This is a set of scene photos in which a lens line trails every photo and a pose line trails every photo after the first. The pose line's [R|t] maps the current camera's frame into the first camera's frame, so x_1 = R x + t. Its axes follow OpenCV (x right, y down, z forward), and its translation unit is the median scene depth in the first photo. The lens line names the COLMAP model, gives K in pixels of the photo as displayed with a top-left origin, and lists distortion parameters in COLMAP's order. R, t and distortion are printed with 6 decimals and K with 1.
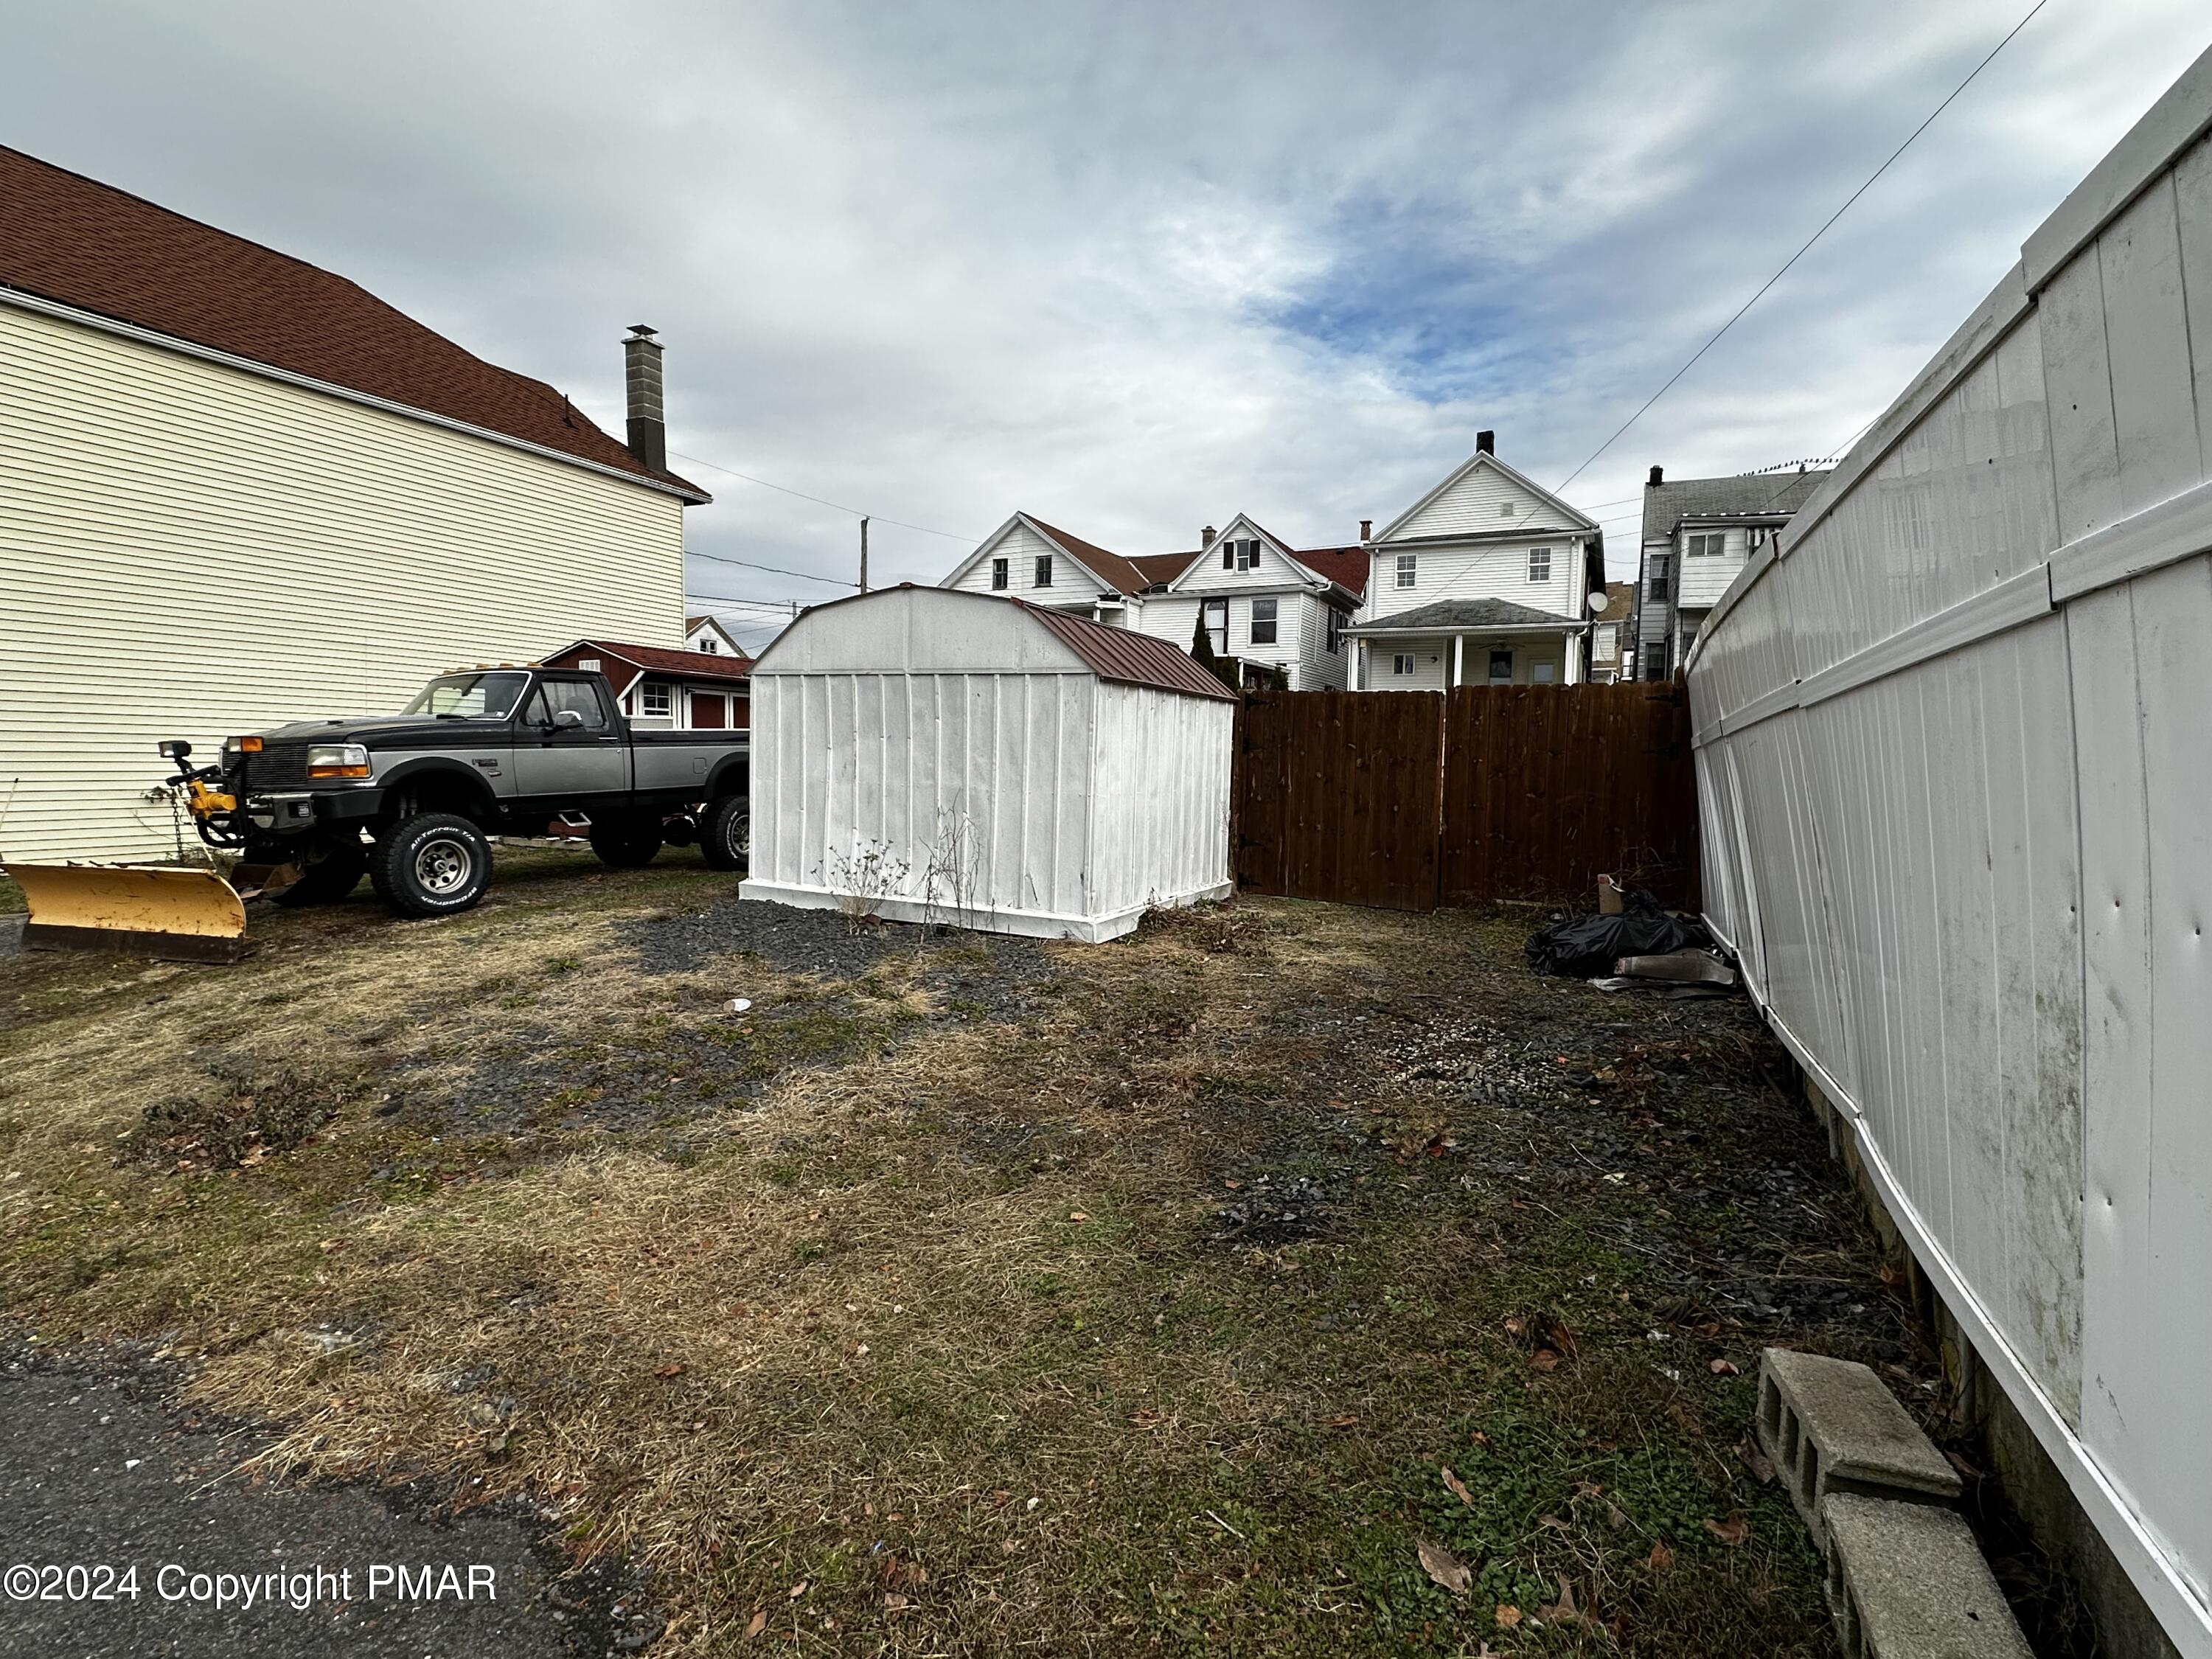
lens RADIAL K [[1045.3, 0, 1115.6], [0, 1045.3, 830.6], [0, 0, 1]] dist [-0.005329, -0.000107]
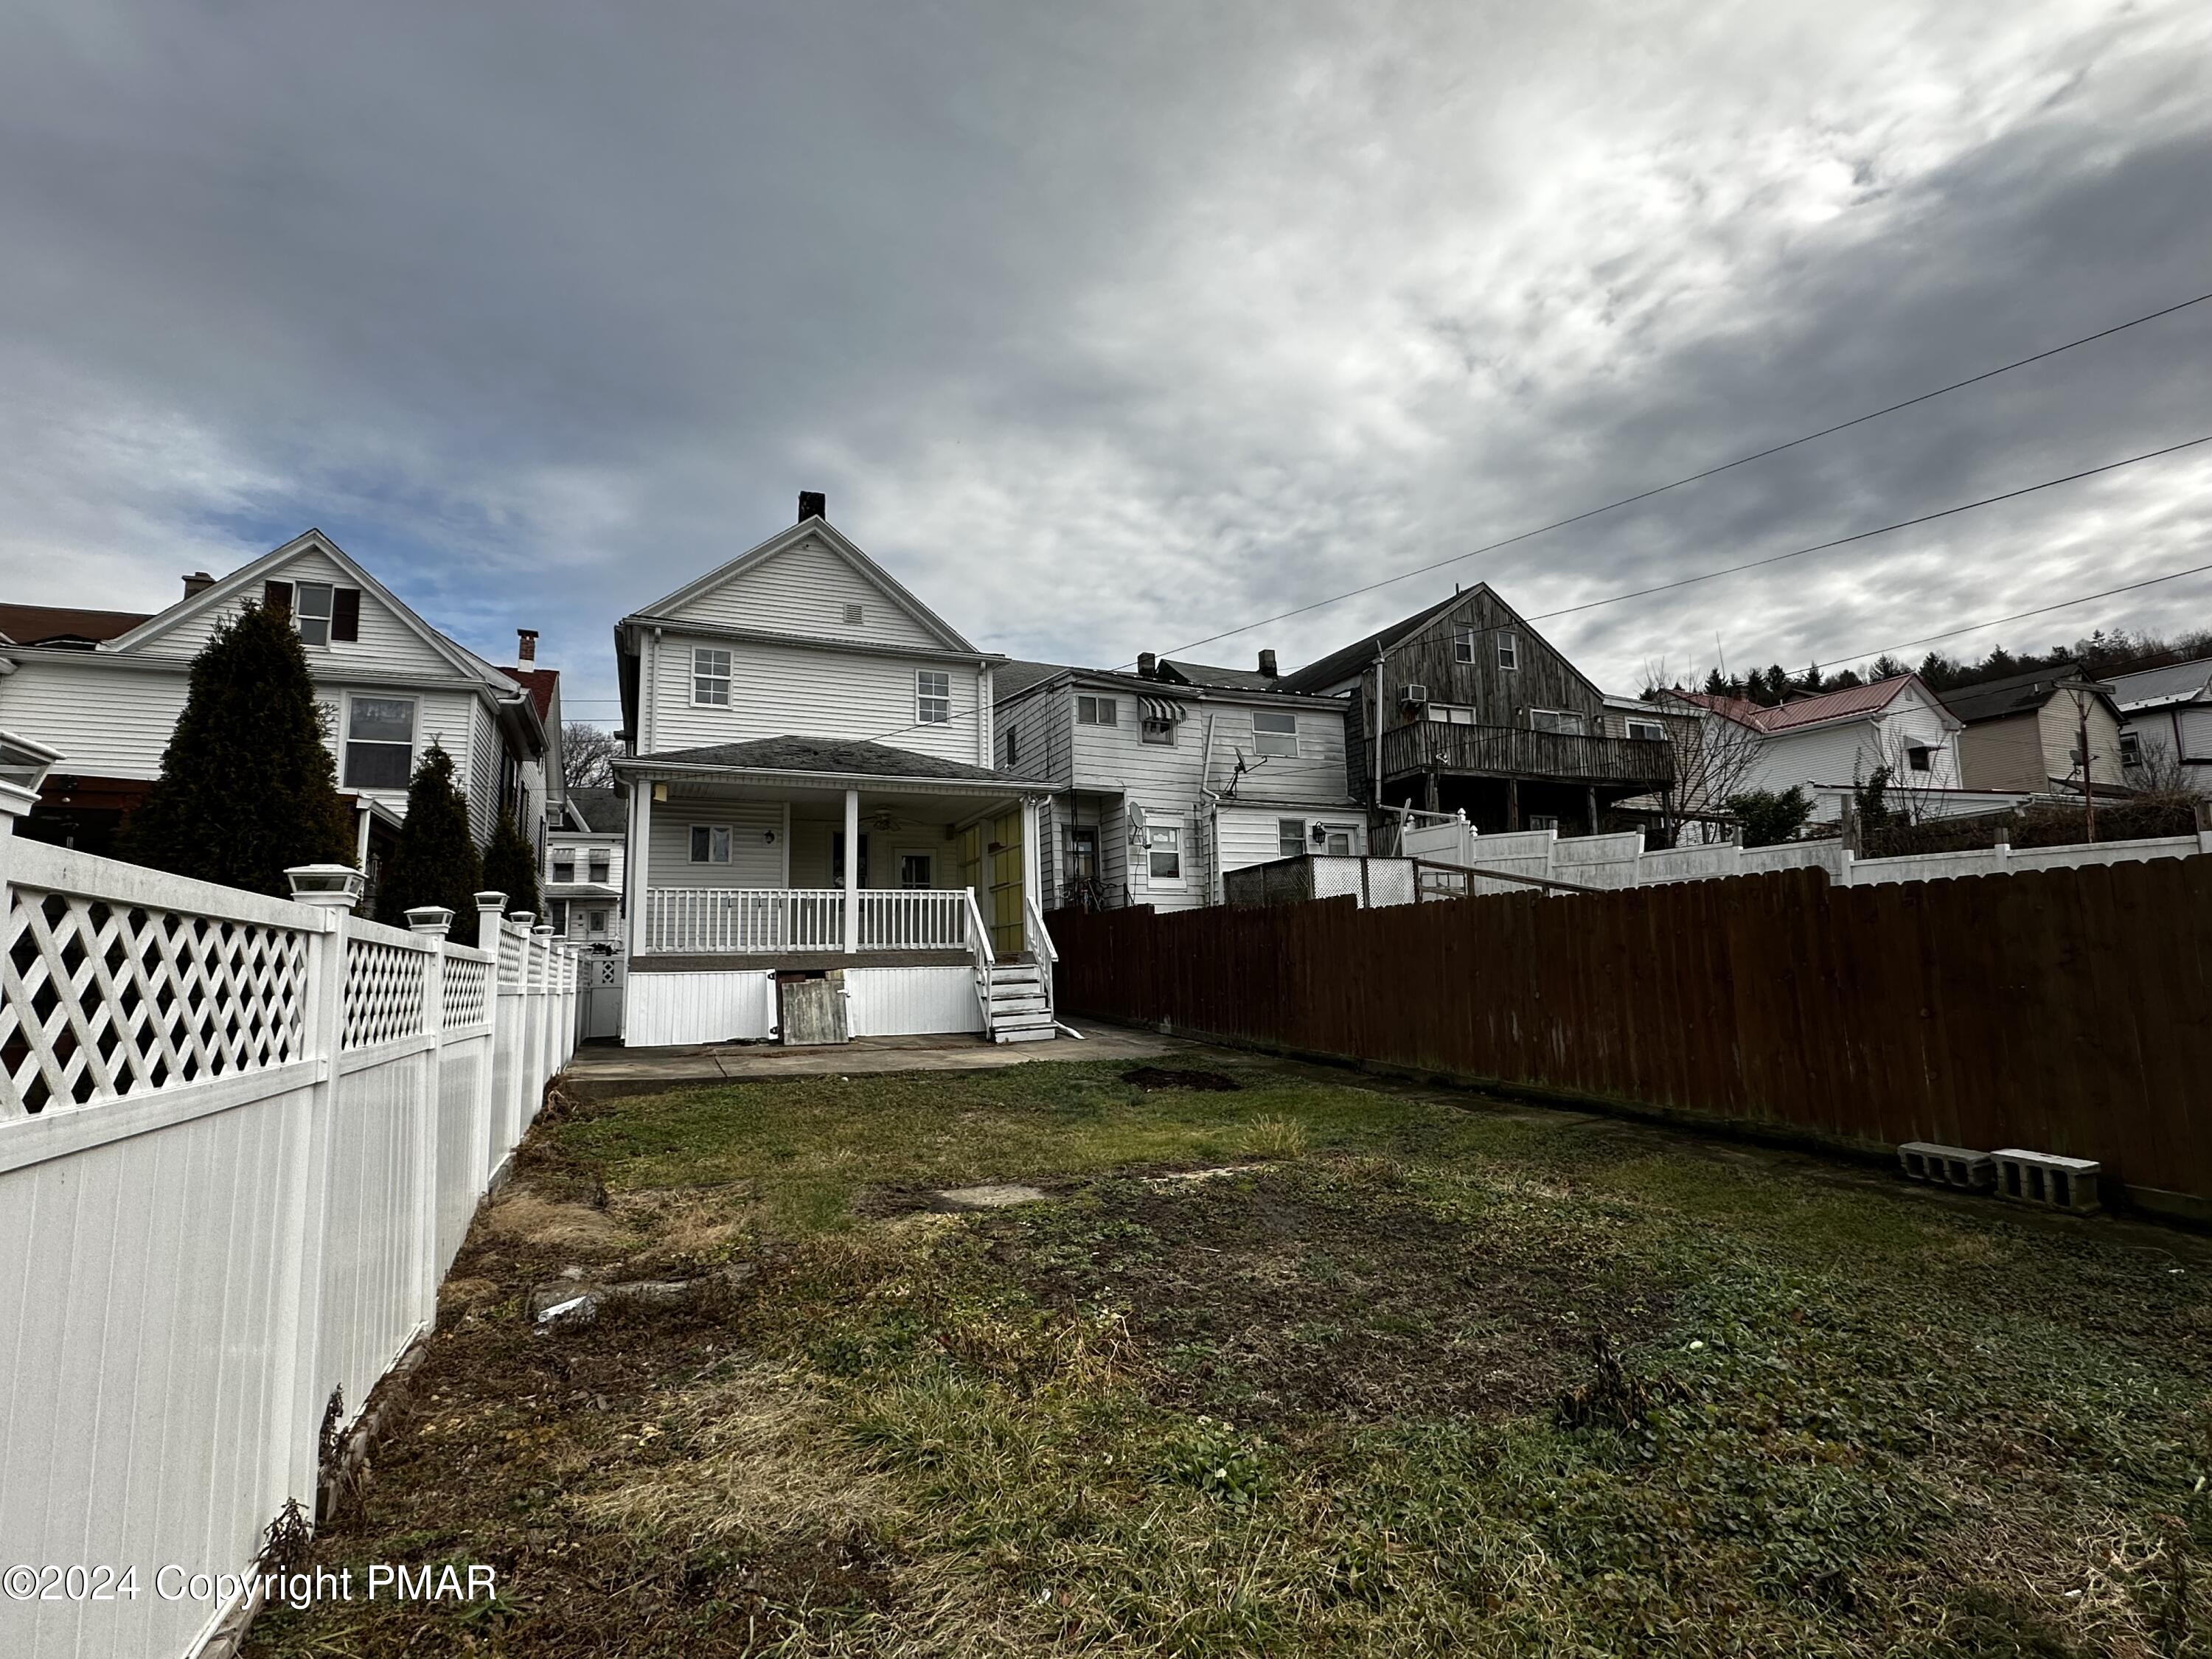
lens RADIAL K [[1045.3, 0, 1108.7], [0, 1045.3, 831.4], [0, 0, 1]] dist [-0.005329, -0.000107]
pose [[0.654498, 0.069032, 0.752906, 0.005687], [0.091642, 0.981238, -0.169631, -0.051111], [-0.750489, 0.180021, 0.635892, 0.462825]]
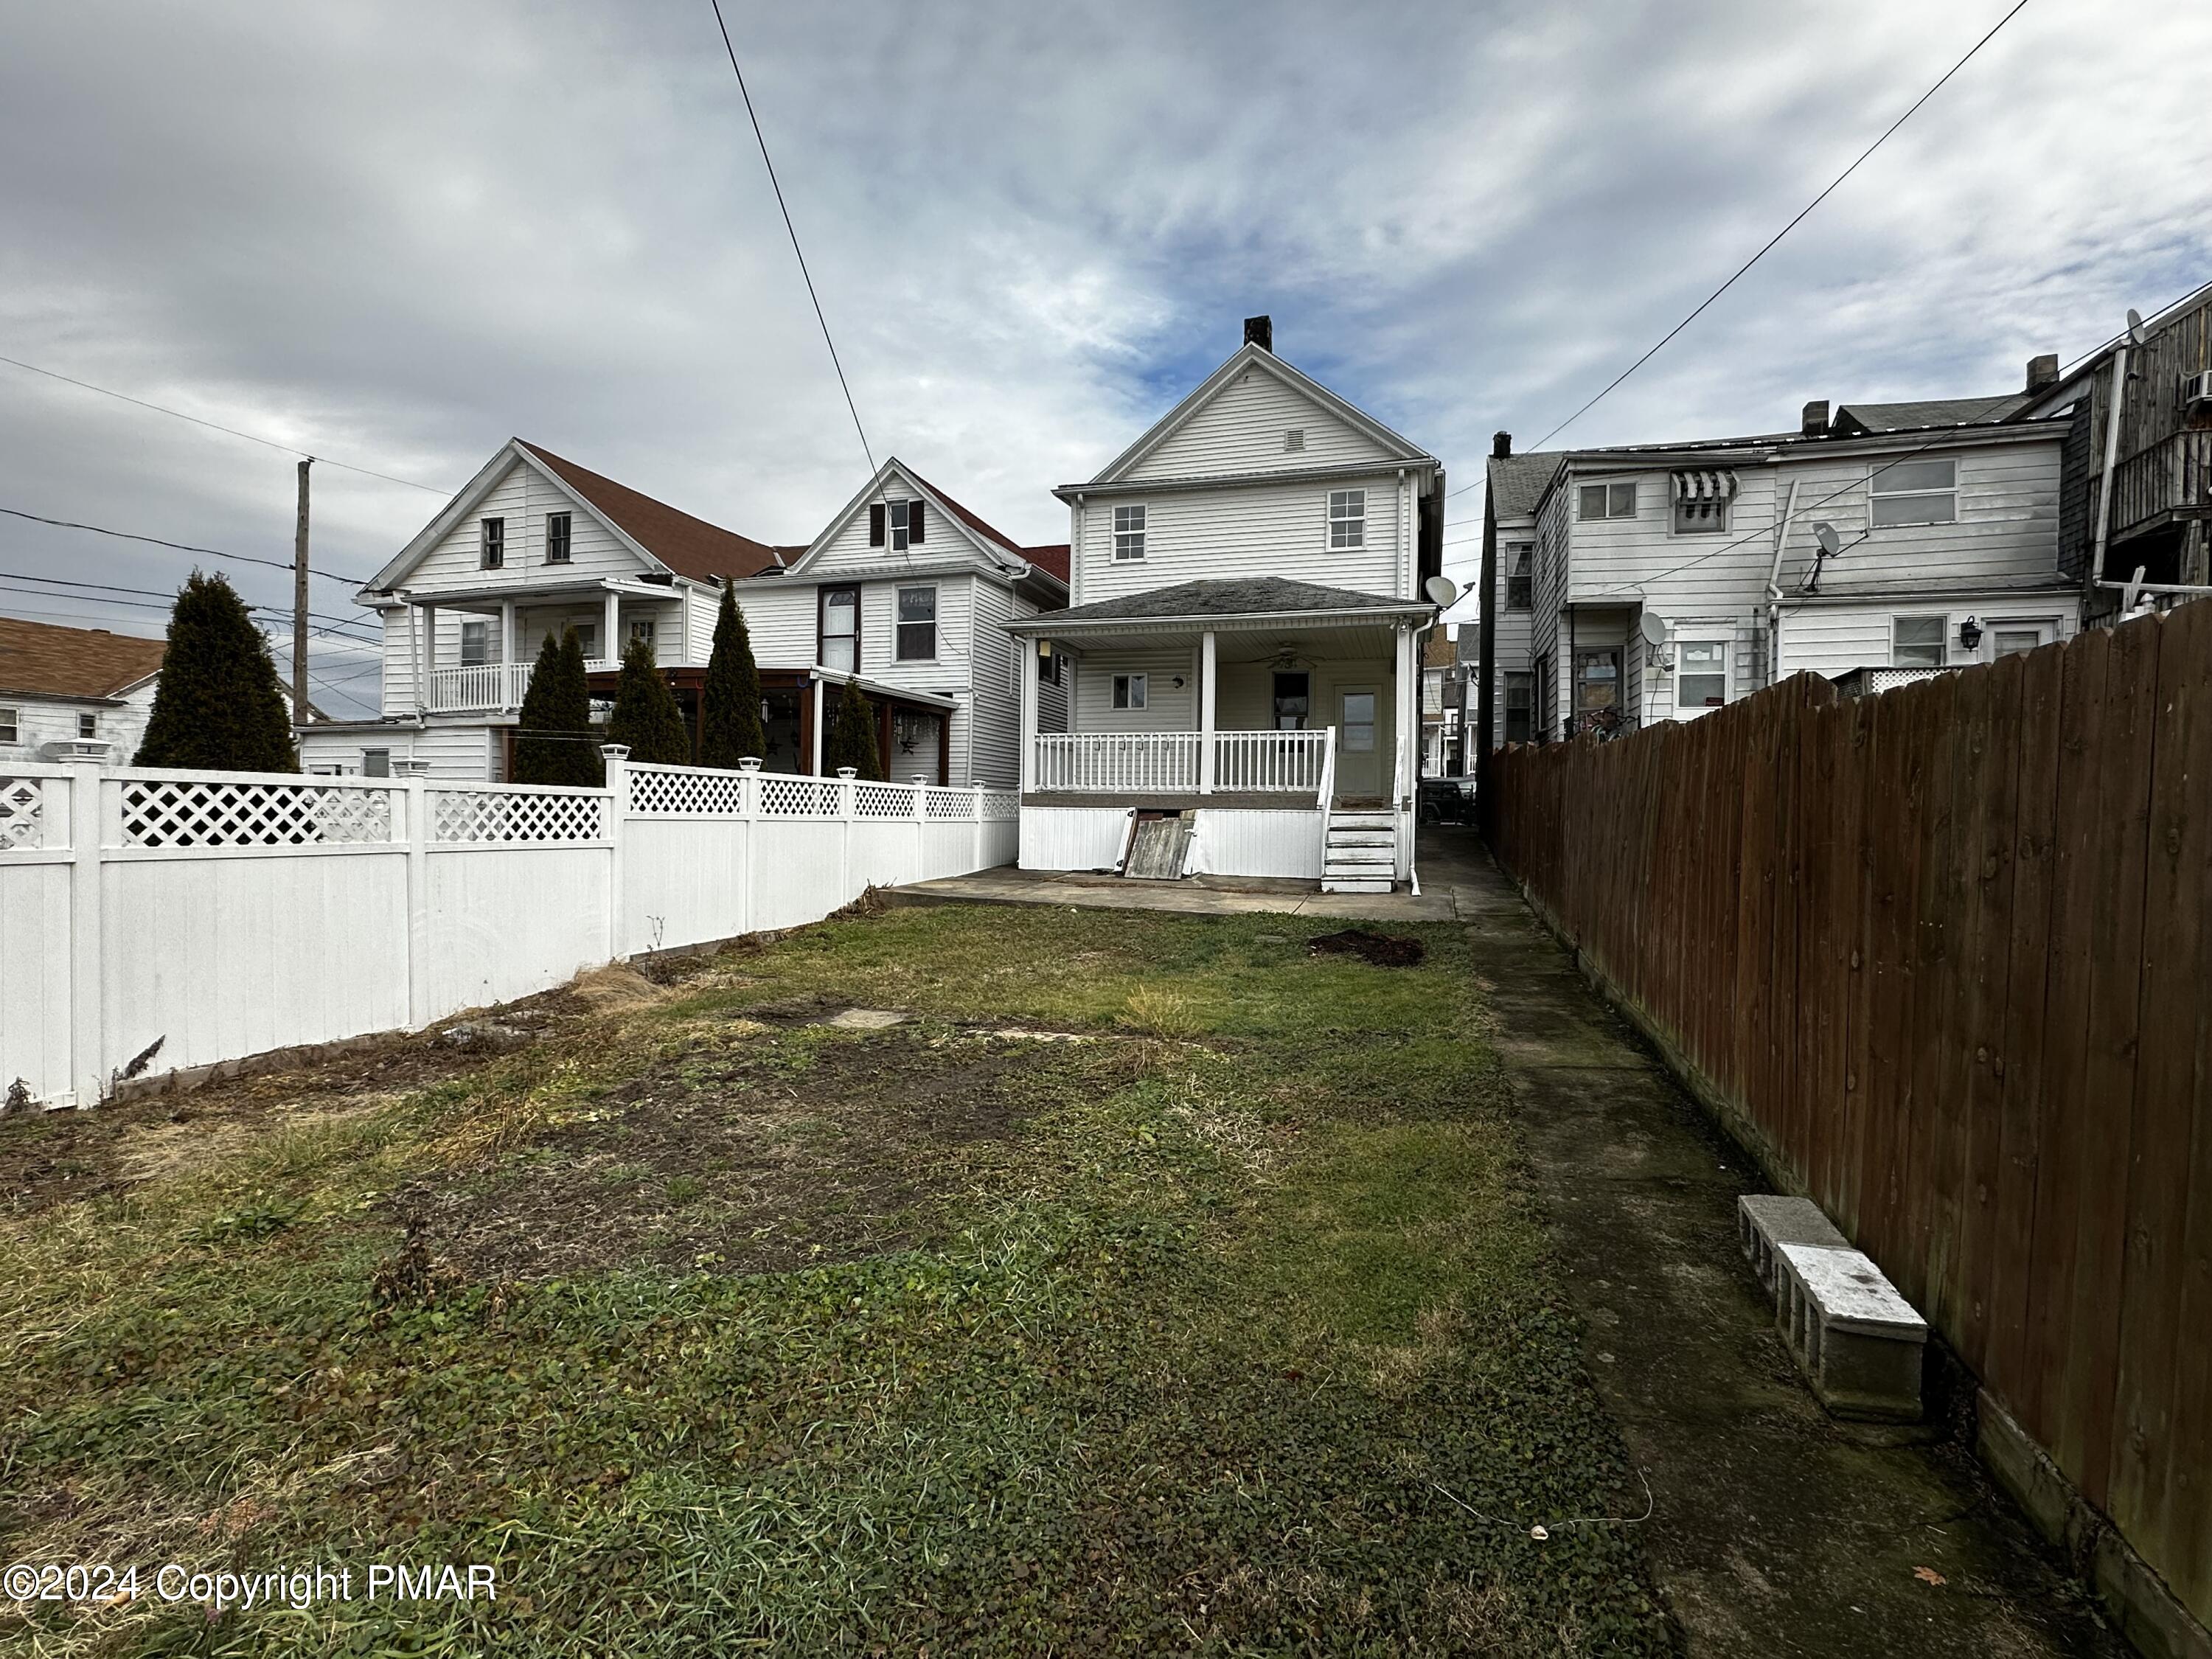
lens RADIAL K [[1045.3, 0, 1109.0], [0, 1045.3, 833.7], [0, 0, 1]] dist [-0.005329, -0.000107]
pose [[0.989241, -0.006818, 0.146136, 0.164444], [0.014836, 0.998439, -0.053849, -0.044727], [-0.145541, 0.055438, 0.987798, 0.395537]]
